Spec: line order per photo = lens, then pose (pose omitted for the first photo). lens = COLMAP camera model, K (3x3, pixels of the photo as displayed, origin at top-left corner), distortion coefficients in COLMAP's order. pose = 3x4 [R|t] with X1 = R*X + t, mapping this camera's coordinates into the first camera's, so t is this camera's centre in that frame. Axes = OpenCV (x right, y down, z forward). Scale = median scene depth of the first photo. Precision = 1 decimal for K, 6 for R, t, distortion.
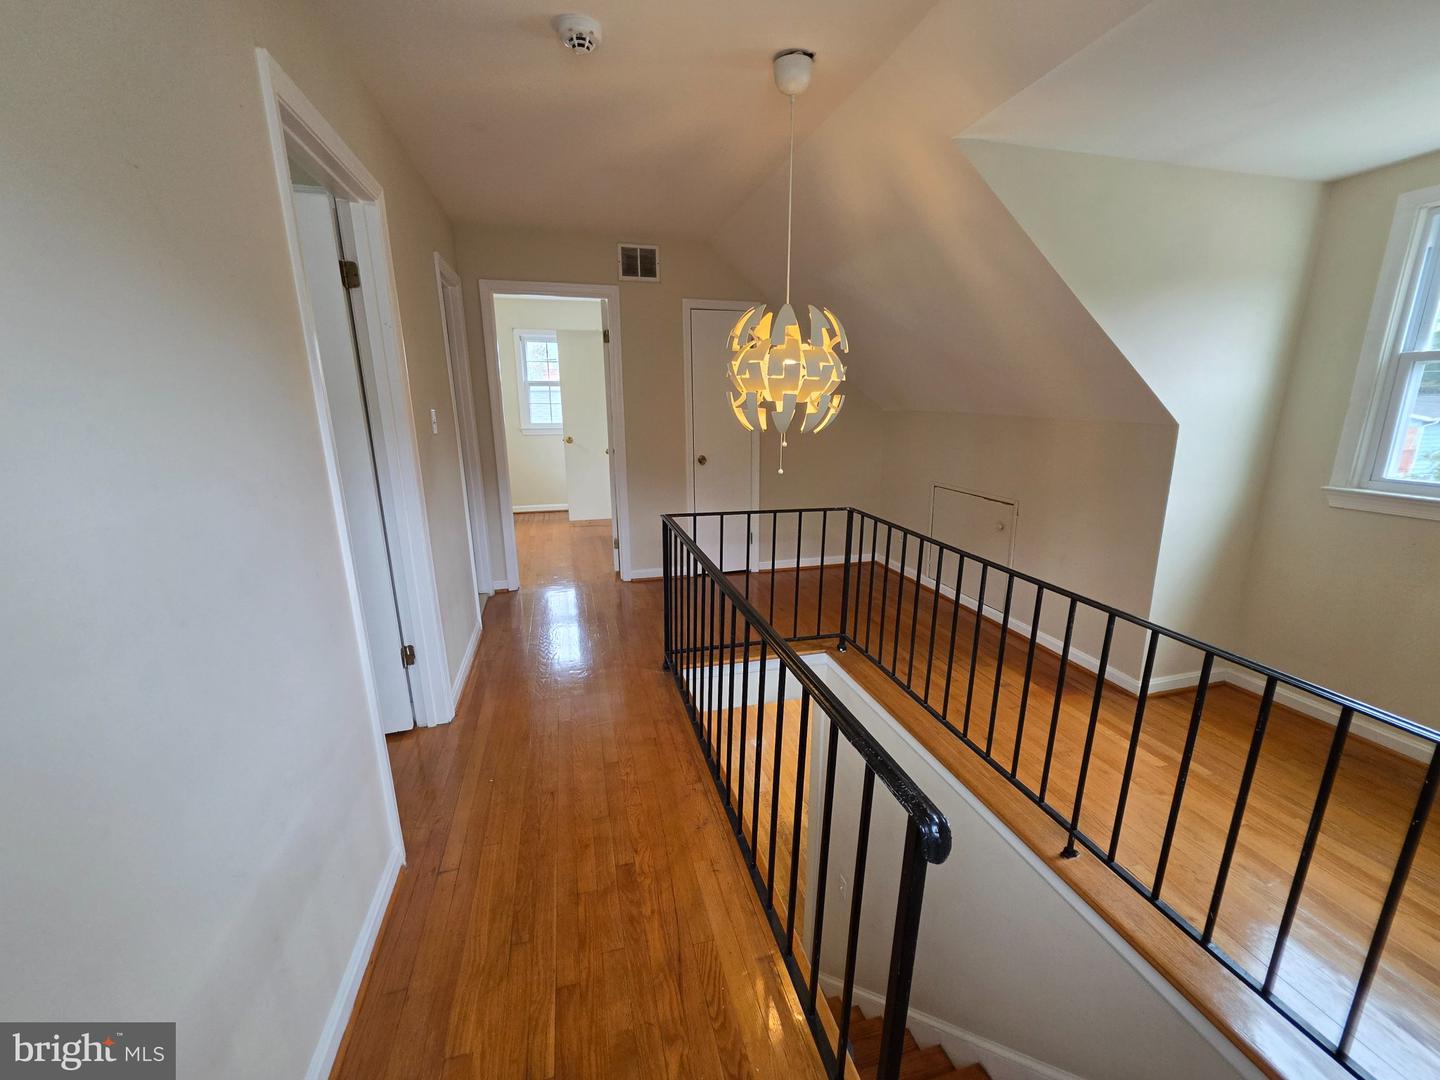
lens RADIAL K [[575.3, 0, 718.5], [0, 575.3, 543.4], [0, 0, 1]] dist [0.000131, 0.000768]
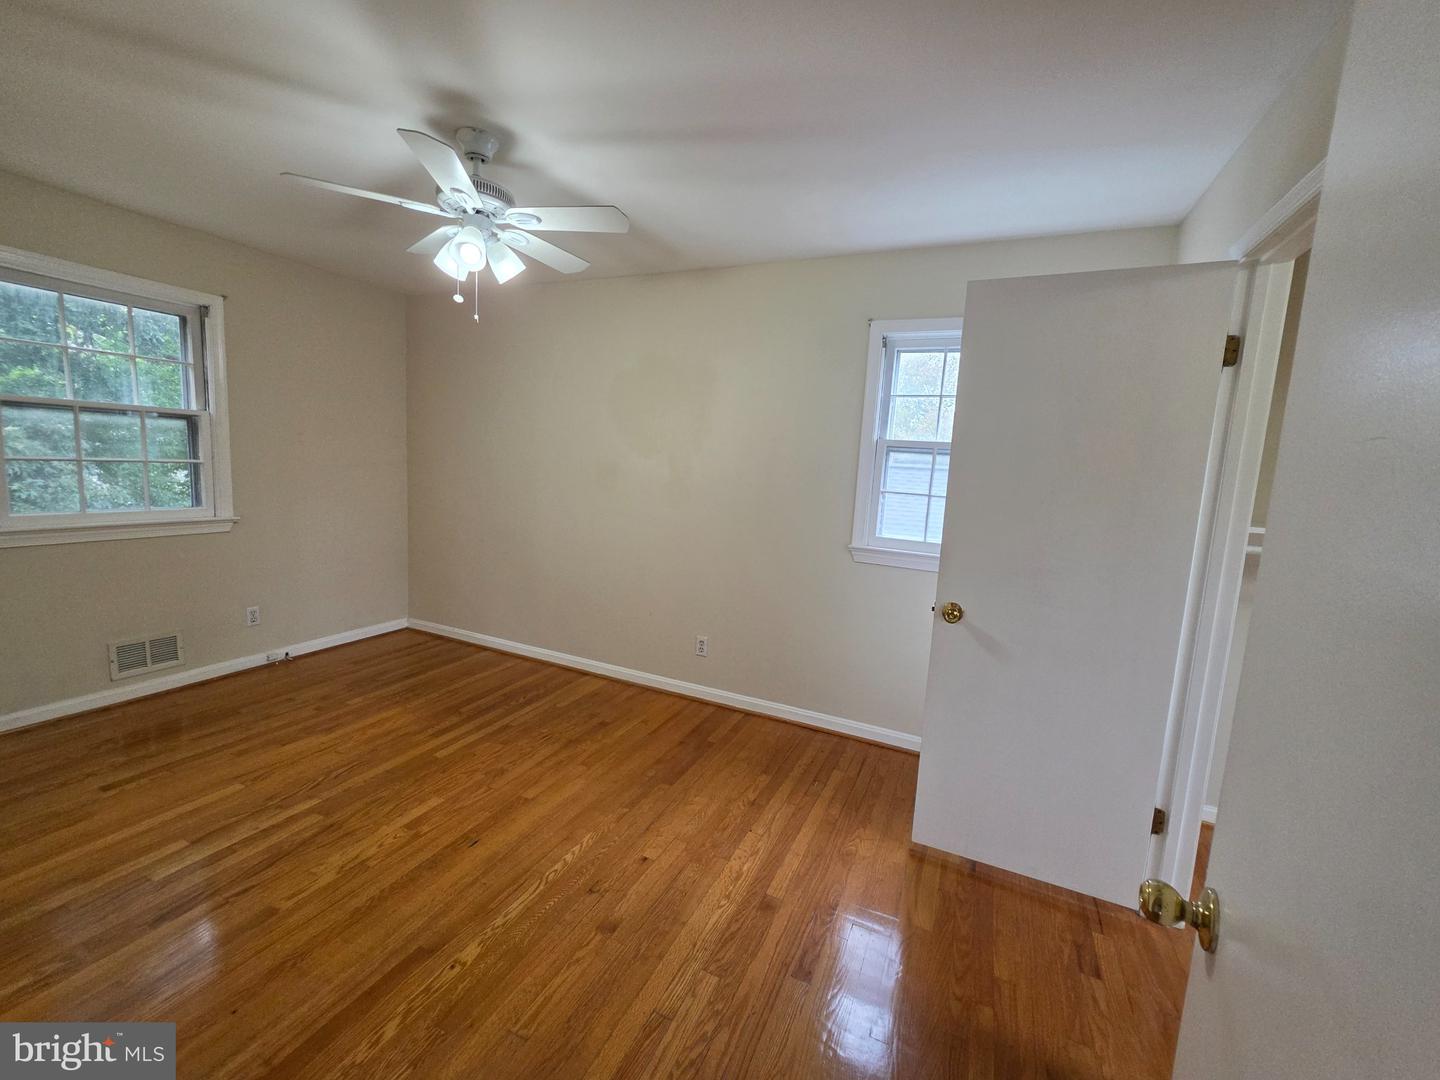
lens RADIAL K [[575.3, 0, 721.8], [0, 575.3, 535.9], [0, 0, 1]] dist [0.000131, 0.000768]
pose [[0.764273, 0.129567, -0.631744, -0.151743], [-0.204904, 0.977634, -0.047382, -0.175767], [0.611475, 0.165660, 0.773728, 0.633177]]
